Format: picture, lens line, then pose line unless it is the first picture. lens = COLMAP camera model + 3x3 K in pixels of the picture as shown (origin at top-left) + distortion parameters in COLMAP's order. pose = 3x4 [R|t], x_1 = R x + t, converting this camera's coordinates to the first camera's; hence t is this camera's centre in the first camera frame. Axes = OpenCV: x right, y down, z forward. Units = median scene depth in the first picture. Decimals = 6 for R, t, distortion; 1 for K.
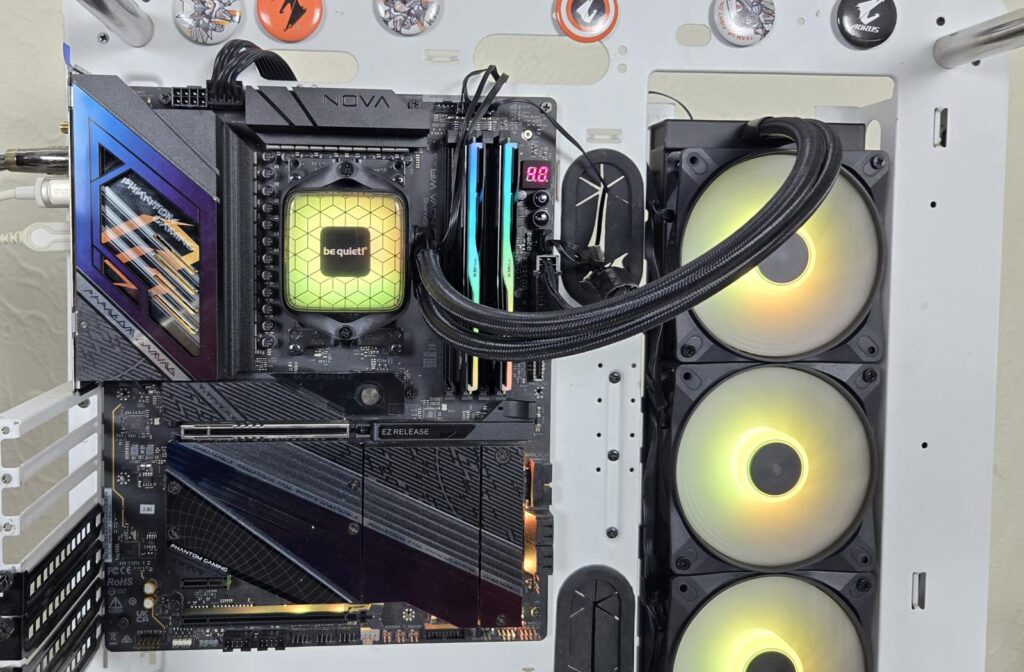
lens RADIAL K [[894.8, 0, 432.3], [0, 894.8, 291.8], [0, 0, 1]] dist [0.060220, -0.077181]
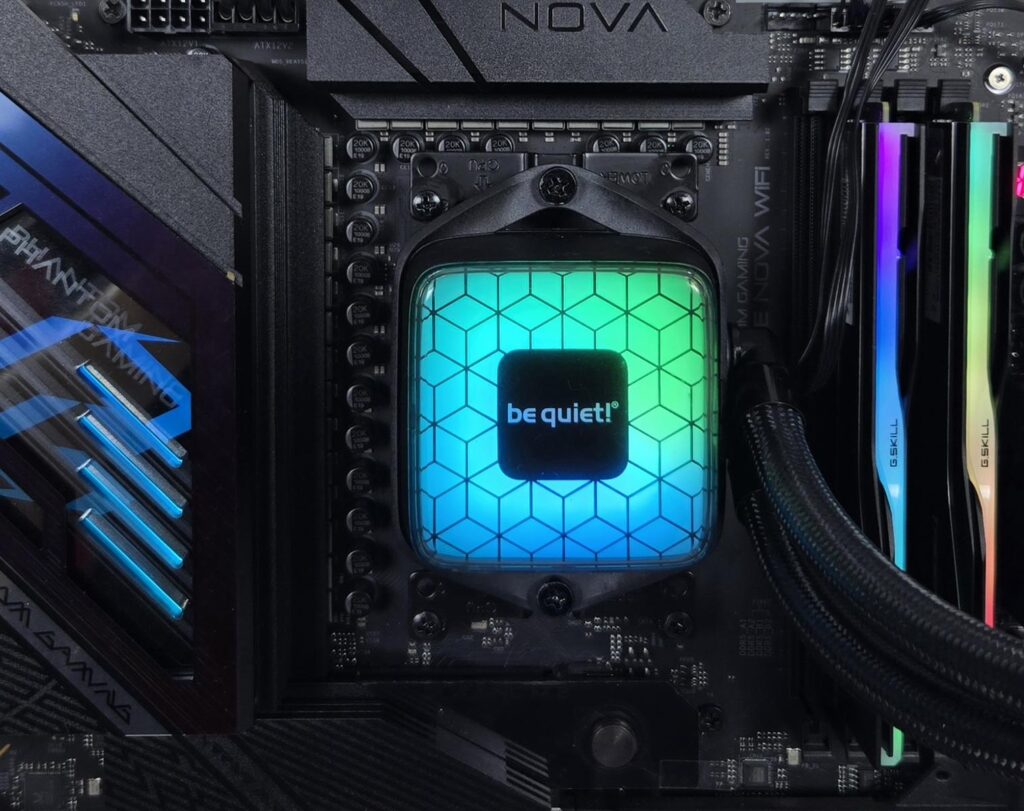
lens RADIAL K [[1523.6, 0, 492.4], [0, 1523.6, 186.4], [0, 0, 1]] dist [0.067169, -0.135200]
pose [[0.997383, -0.005920, -0.072058, -0.072614], [0.004953, 0.999895, -0.013602, -0.122595], [0.072131, 0.013210, 0.997308, 0.311812]]
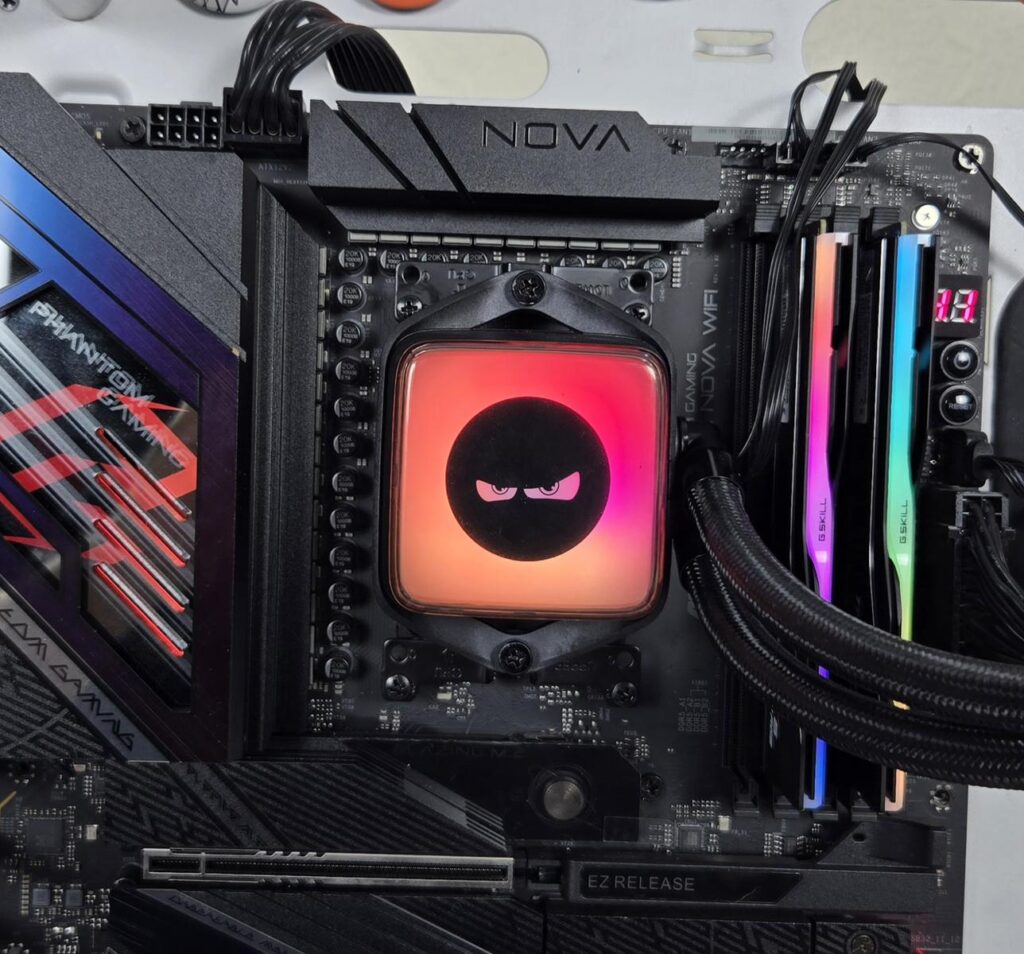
lens RADIAL K [[1454.7, 0, 451.1], [0, 1454.7, 426.6], [0, 0, 1]] dist [0.052706, -0.076695]
pose [[0.997450, 0.022599, -0.067702, -0.080035], [-0.024946, 0.999109, -0.034036, -0.041453], [0.066872, 0.035638, 0.997125, 0.270177]]
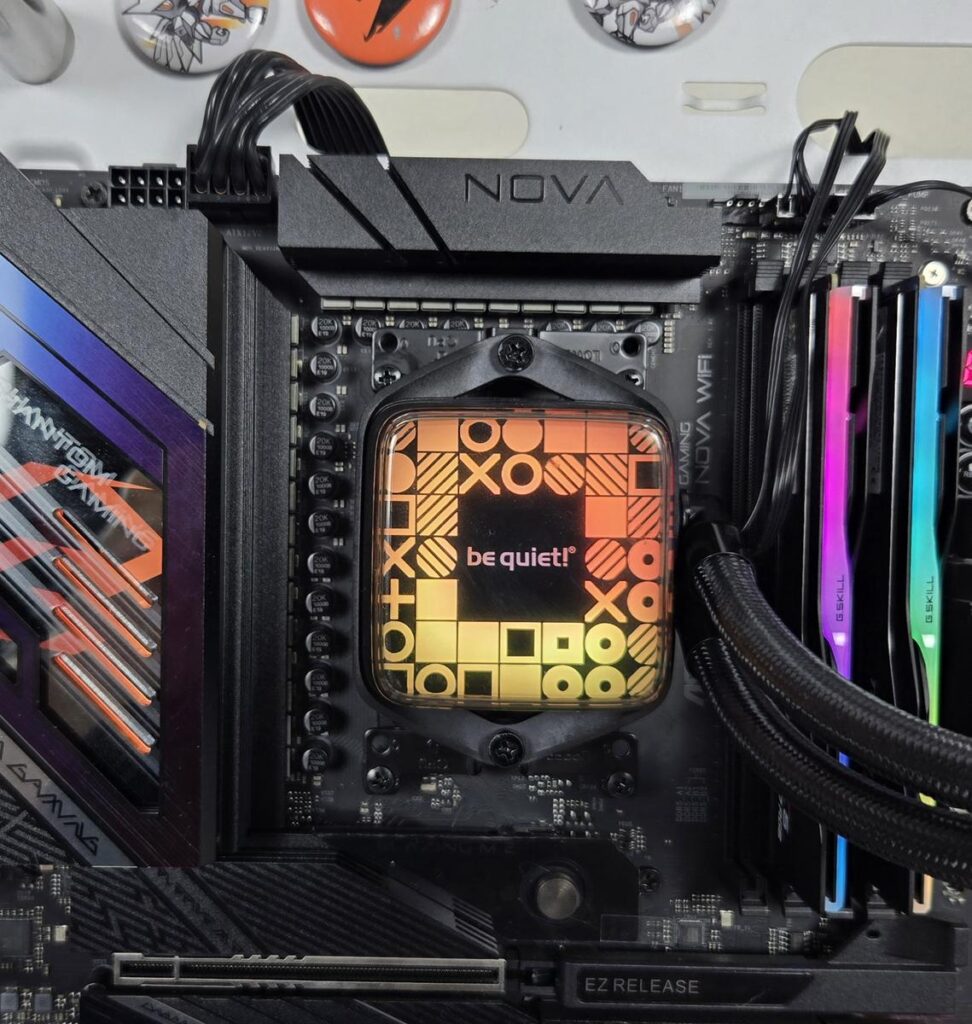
lens RADIAL K [[1285.6, 0, 390.7], [0, 1285.6, 508.9], [0, 0, 1]] dist [0.047002, -0.077106]
pose [[0.996496, 0.009675, -0.083079, -0.098608], [-0.012567, 0.999331, -0.034351, -0.042327], [0.082691, 0.035274, 0.995951, 0.389325]]
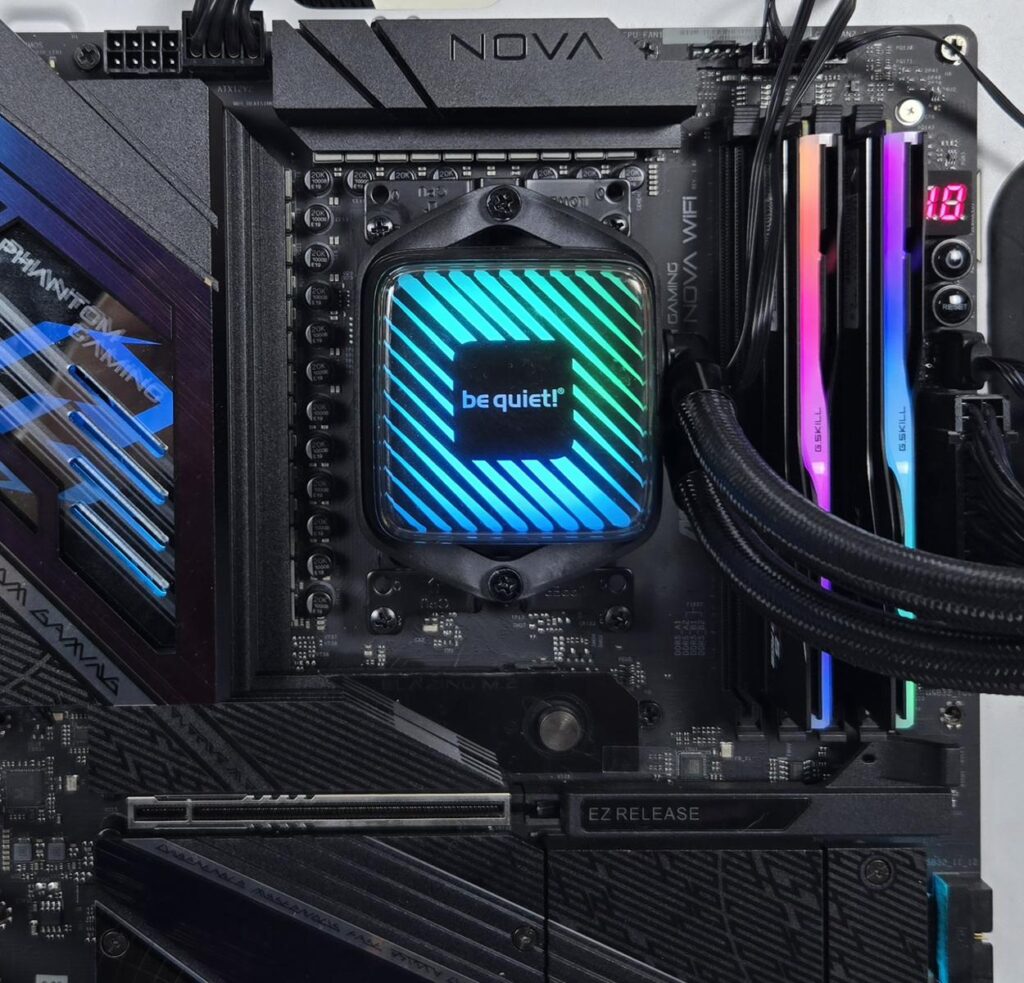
lens RADIAL K [[1588.0, 0, 366.9], [0, 1588.0, 329.6], [0, 0, 1]] dist [0.066073, -0.121081]
pose [[0.996740, -0.018224, -0.078595, -0.097747], [0.014823, 0.998937, -0.043645, -0.042405], [0.079307, 0.042338, 0.995951, 0.226442]]
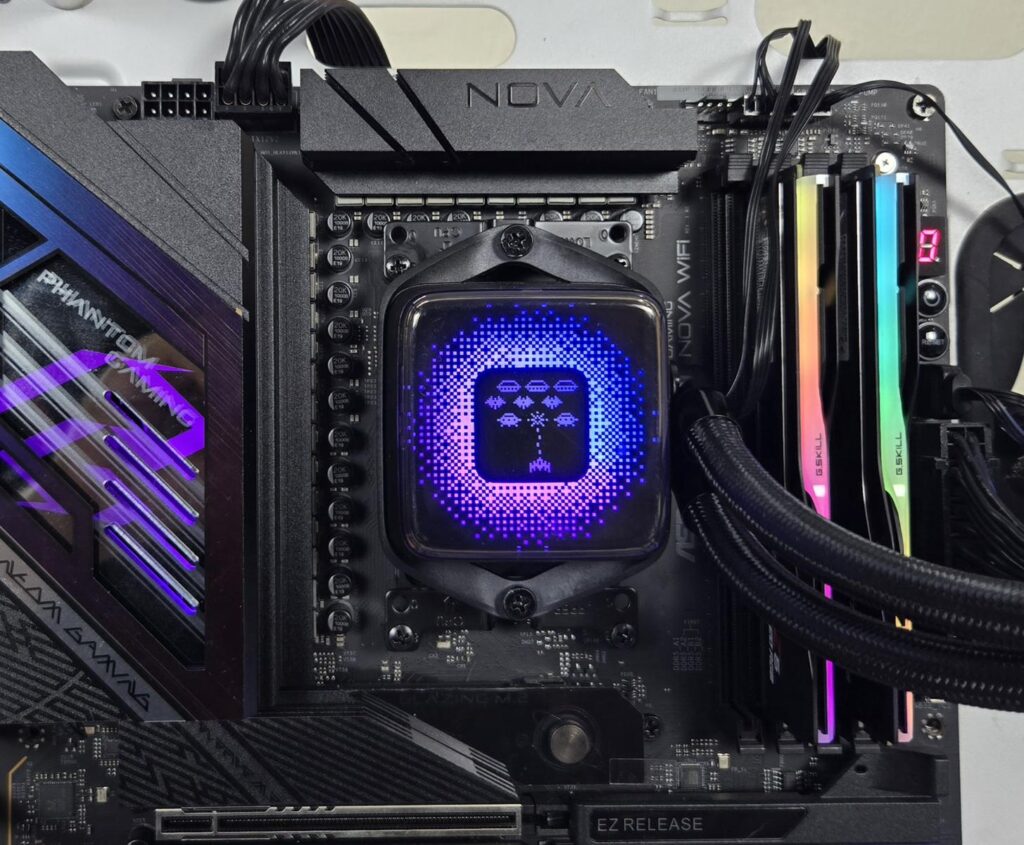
lens RADIAL K [[1287.1, 0, 367.5], [0, 1287.1, 329.6], [0, 0, 1]] dist [0.060427, -0.104777]
pose [[0.997994, -0.018985, -0.060390, -0.127083], [0.013236, 0.995464, -0.094209, -0.029807], [0.061904, 0.093221, 0.993719, 0.329843]]
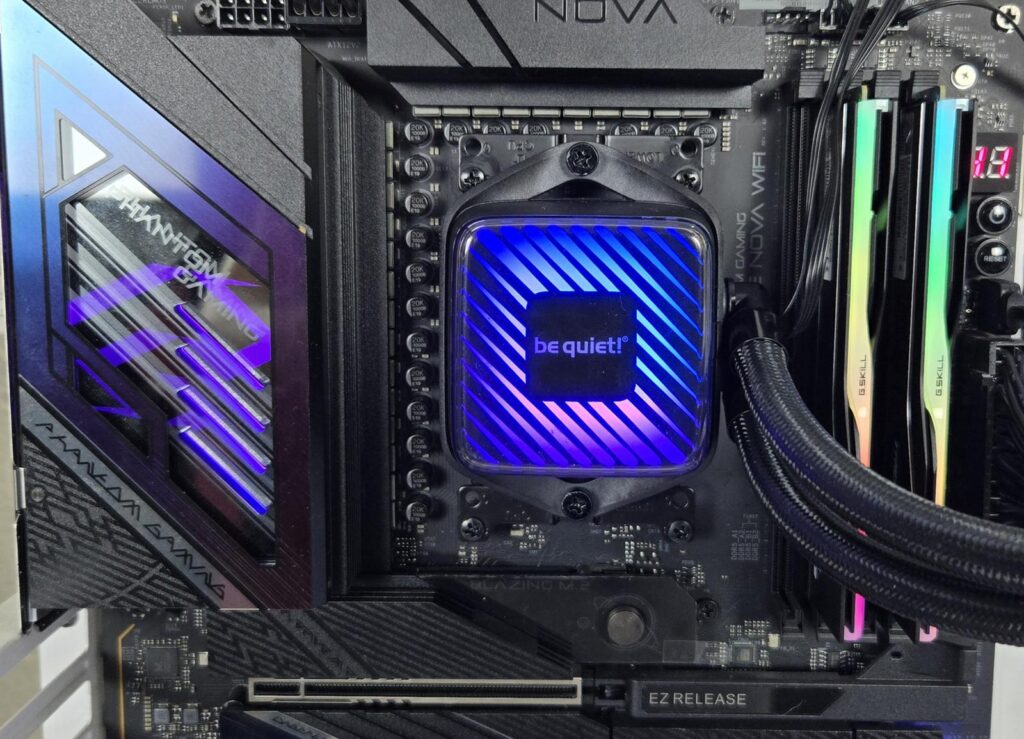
lens RADIAL K [[1198.3, 0, 545.0], [0, 1198.3, 351.1], [0, 0, 1]] dist [0.040780, -0.036950]
pose [[0.996215, 0.007629, -0.086590, -0.057621], [-0.002010, 0.997897, 0.064791, -0.074769], [0.086902, -0.064372, 0.994135, 0.357668]]
